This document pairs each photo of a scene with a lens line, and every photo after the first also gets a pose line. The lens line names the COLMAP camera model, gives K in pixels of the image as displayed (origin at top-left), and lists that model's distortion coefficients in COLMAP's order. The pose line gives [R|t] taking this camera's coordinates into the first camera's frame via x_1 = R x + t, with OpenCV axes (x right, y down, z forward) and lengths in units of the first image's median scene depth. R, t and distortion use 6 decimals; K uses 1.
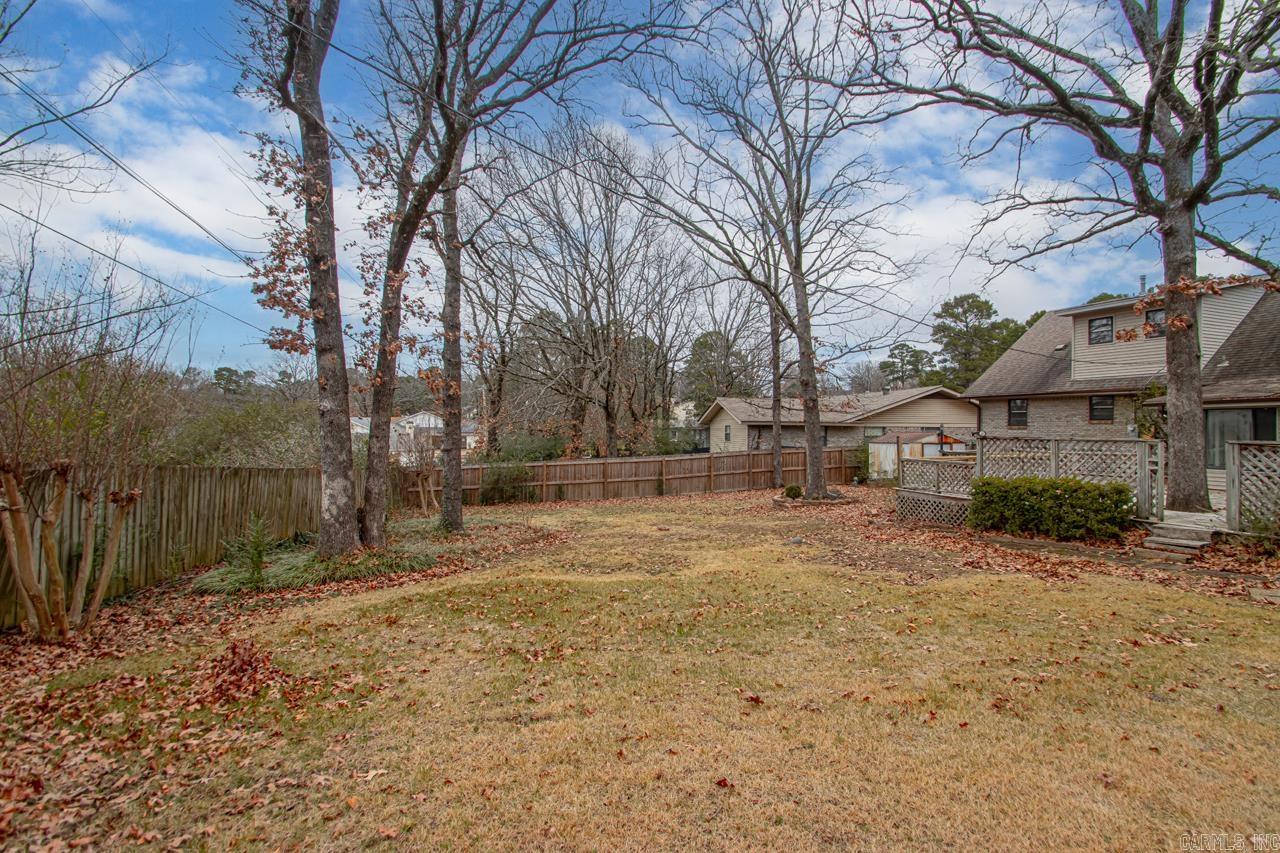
lens RADIAL K [[571.9, 0, 642.7], [0, 571.9, 403.0], [0, 0, 1]] dist [-0.001689, -0.000390]
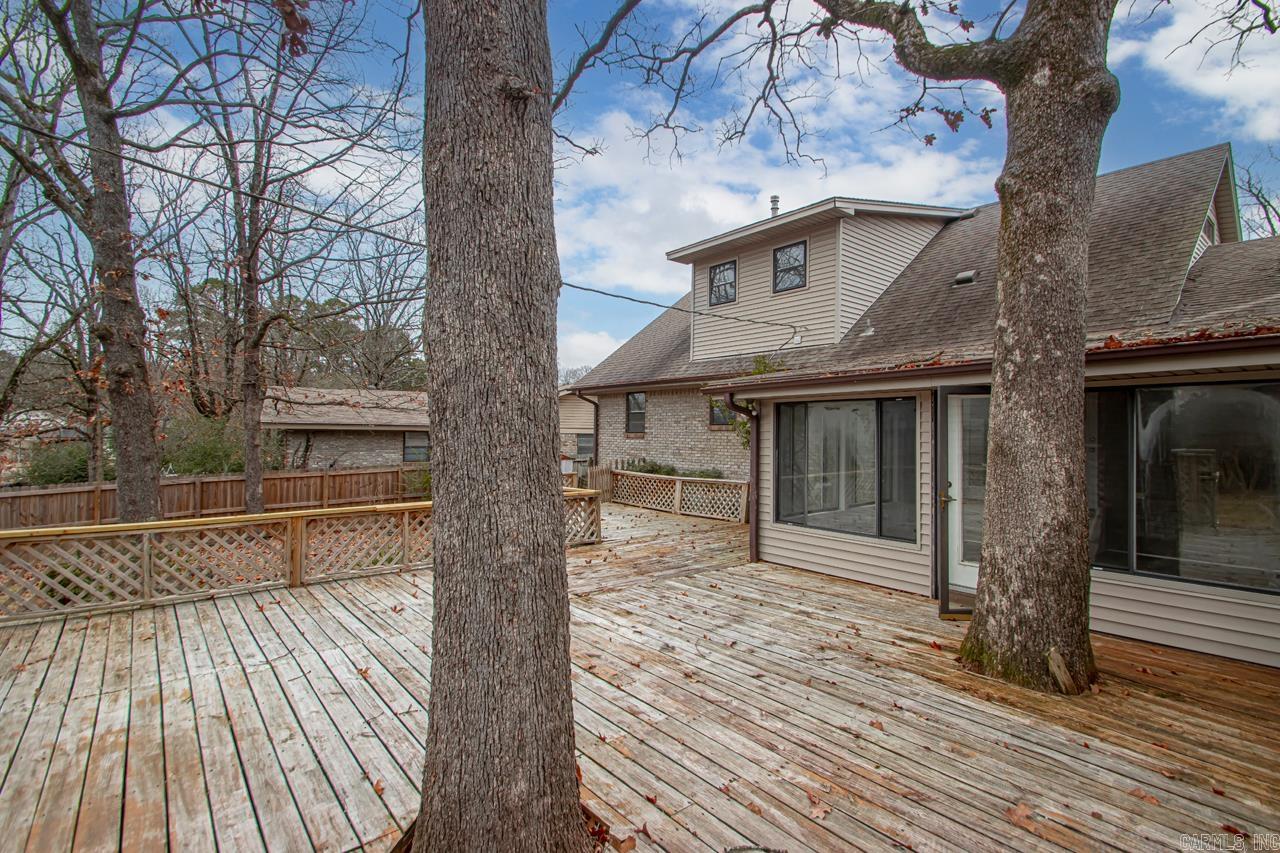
lens RADIAL K [[574.6, 0, 647.5], [0, 574.6, 431.4], [0, 0, 1]] dist [0.017303, 0.000108]
pose [[0.936073, 0.007195, 0.351733, 0.397984], [-0.021625, 0.999077, 0.037114, 0.011784], [-0.351141, -0.042348, 0.935364, 0.342709]]
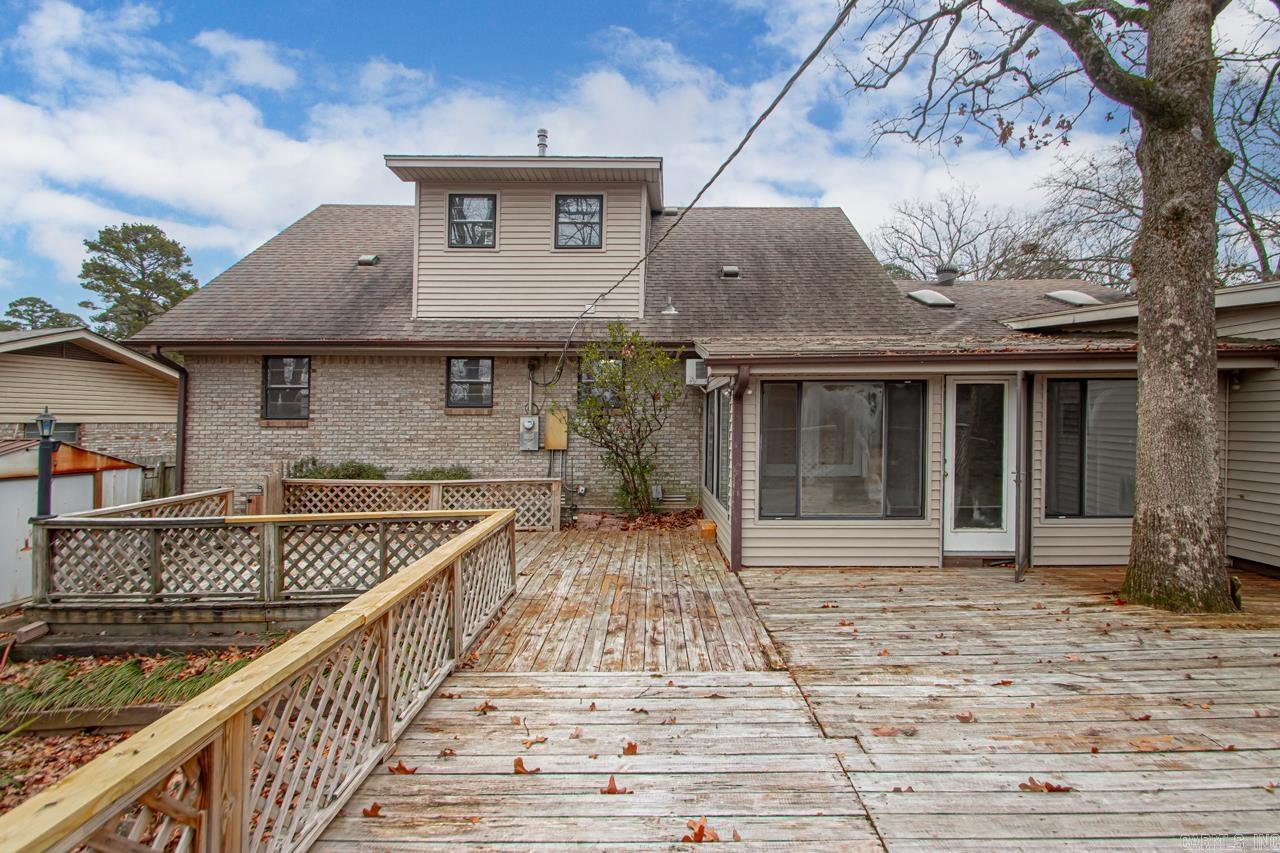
lens RADIAL K [[604.6, 0, 647.9], [0, 604.6, 424.1], [0, 0, 1]] dist [0.020240, -0.020352]
pose [[0.348730, -0.006918, 0.937198, 0.299787], [-0.036878, 0.999097, 0.021097, 0.021482], [-0.936497, -0.041919, 0.348160, 0.539731]]
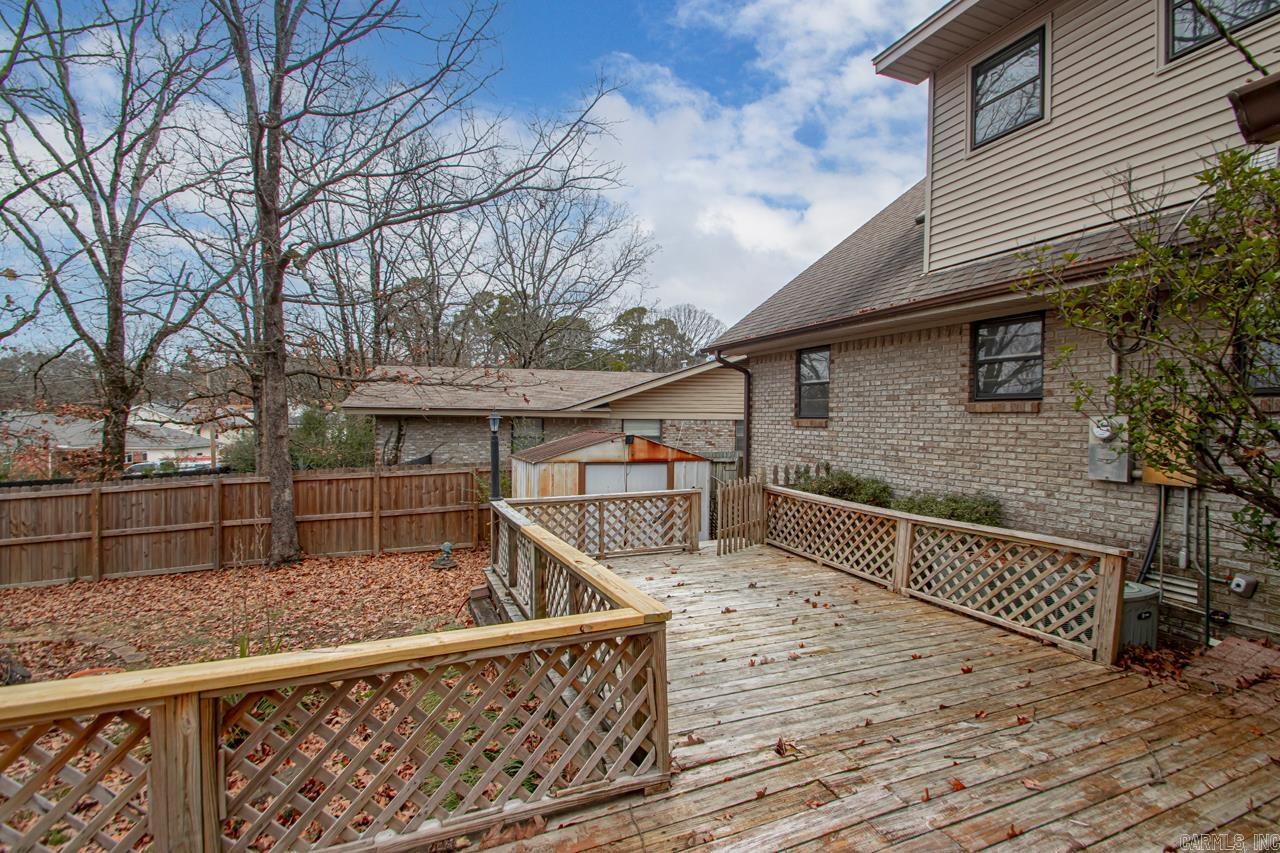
lens RADIAL K [[583.9, 0, 649.5], [0, 583.9, 423.6], [0, 0, 1]] dist [-0.000189, -0.000045]
pose [[0.998573, 0.003661, 0.053279, 0.480979], [-0.006433, 0.998629, 0.051942, 0.021284], [-0.053016, -0.052210, 0.997228, 0.562497]]
